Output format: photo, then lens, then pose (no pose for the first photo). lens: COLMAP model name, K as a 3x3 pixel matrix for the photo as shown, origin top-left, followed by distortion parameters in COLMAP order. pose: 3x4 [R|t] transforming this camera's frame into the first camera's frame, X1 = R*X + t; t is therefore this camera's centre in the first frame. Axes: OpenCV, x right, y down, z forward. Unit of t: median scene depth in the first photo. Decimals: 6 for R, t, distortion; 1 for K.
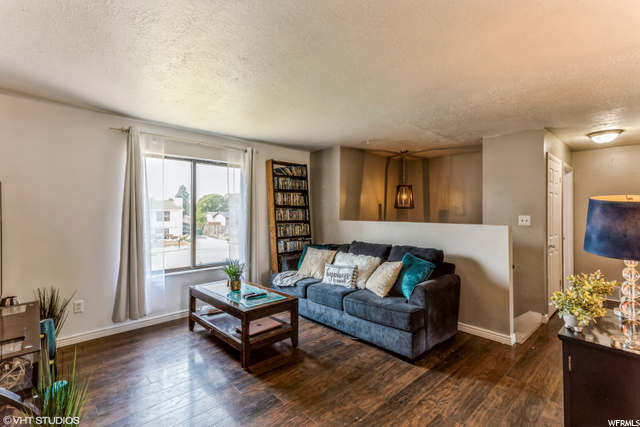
lens RADIAL K [[304.0, 0, 318.4], [0, 304.0, 211.7], [0, 0, 1]] dist [0.029943, 0.001118]
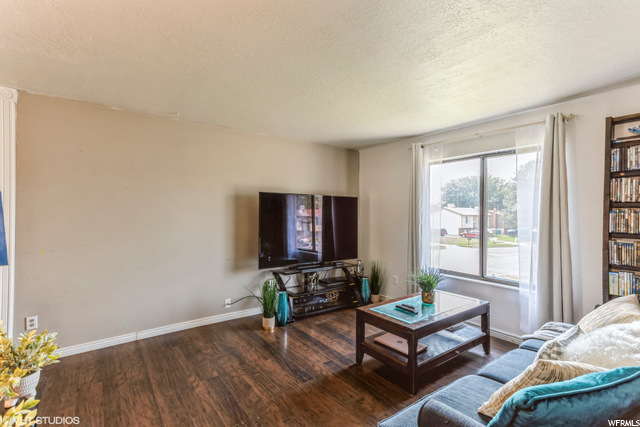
lens RADIAL K [[304.0, 0, 316.0], [0, 304.0, 214.0], [0, 0, 1]] dist [0.029943, 0.001118]
pose [[-0.136068, -0.000777, -0.990699, 0.527487], [-0.008126, 0.999967, 0.000332, 0.002314], [0.990666, 0.008095, -0.136070, 0.646714]]
